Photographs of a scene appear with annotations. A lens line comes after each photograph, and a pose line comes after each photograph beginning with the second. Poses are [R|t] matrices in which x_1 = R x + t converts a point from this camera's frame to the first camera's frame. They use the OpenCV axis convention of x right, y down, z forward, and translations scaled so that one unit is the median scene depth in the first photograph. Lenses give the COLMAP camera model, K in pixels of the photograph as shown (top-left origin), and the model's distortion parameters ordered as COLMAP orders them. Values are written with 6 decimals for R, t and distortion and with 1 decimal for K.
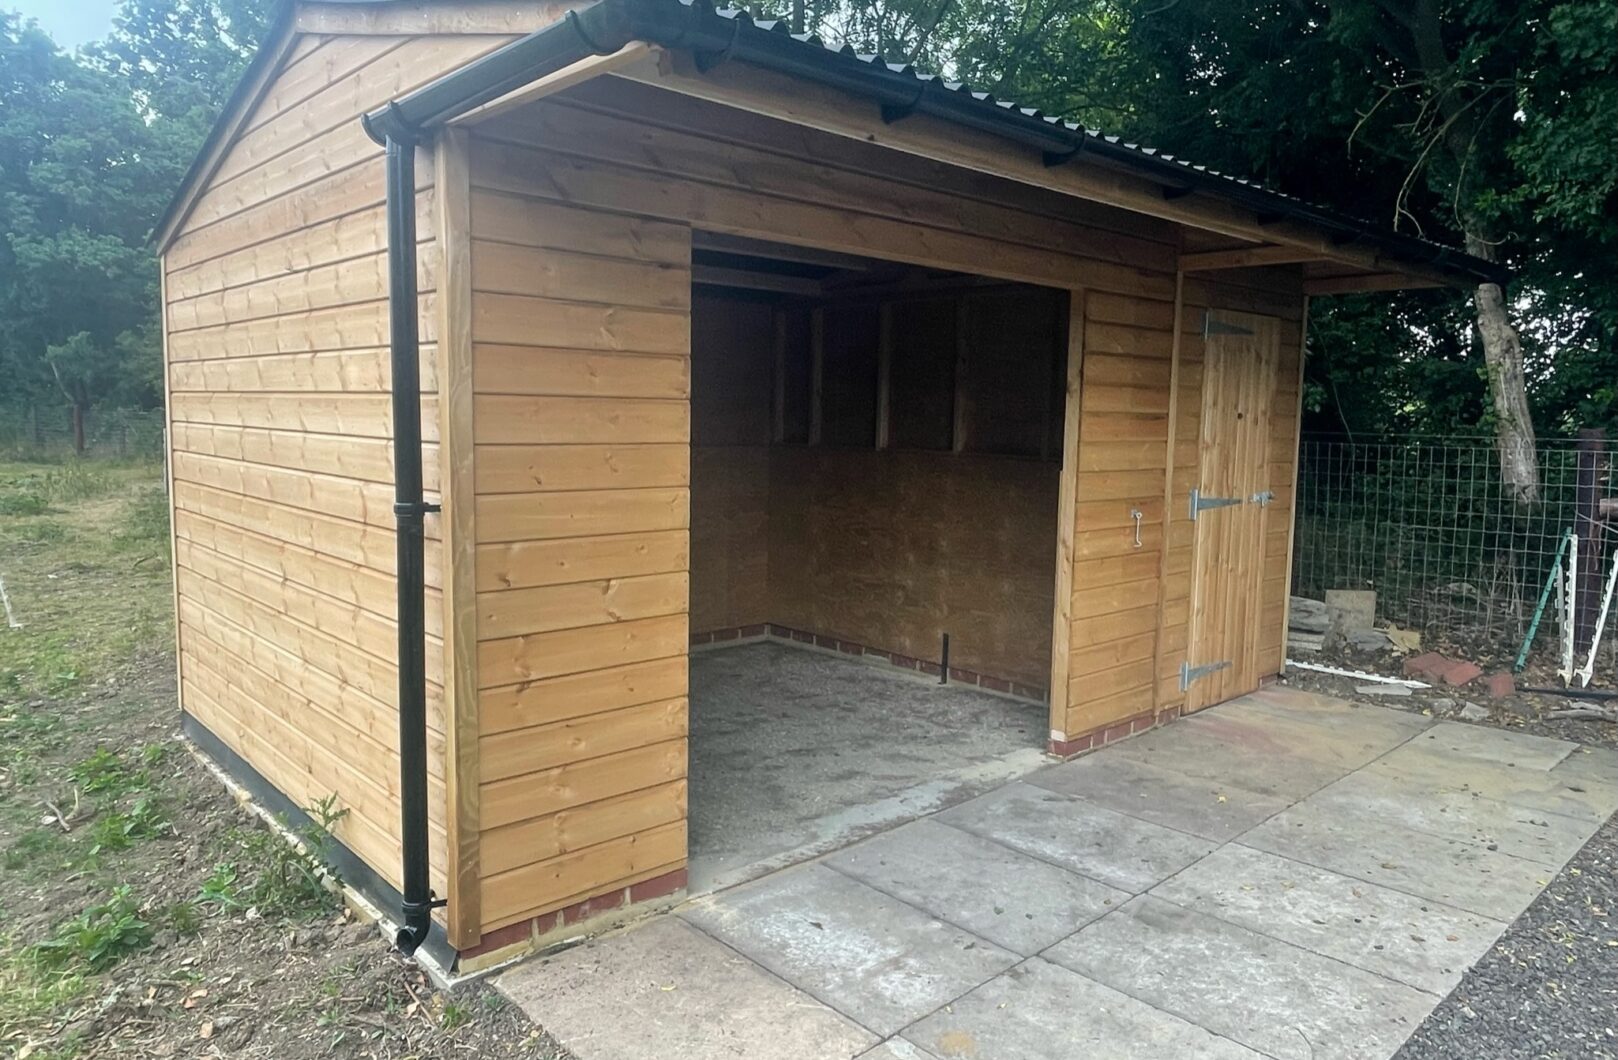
lens RADIAL K [[1075.6, 0, 810.9], [0, 1075.6, 527.9], [0, 0, 1]] dist [-0.000651, -0.000528]
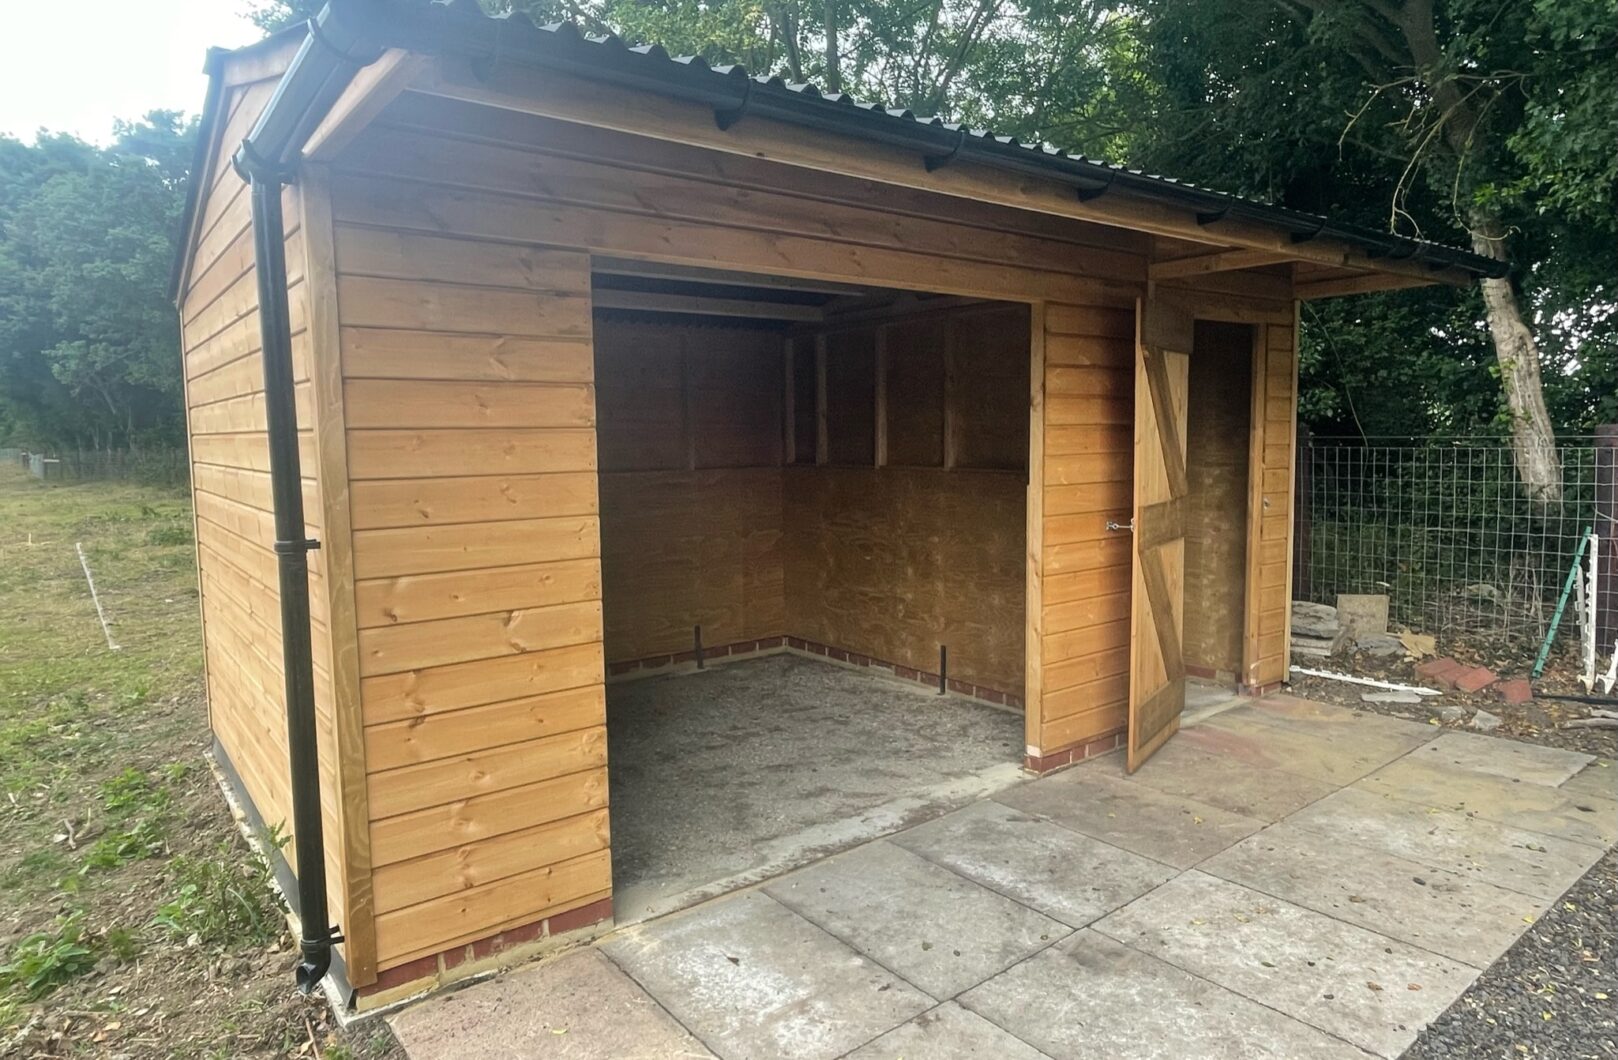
lens RADIAL K [[976.8, 0, 812.1], [0, 976.8, 526.9], [0, 0, 1]] dist [-0.002228, 0.000302]
pose [[0.995793, -0.024172, -0.088381, 0.146382], [0.023184, 0.999657, -0.012185, -0.010329], [0.088645, 0.010085, 0.996012, 0.106634]]
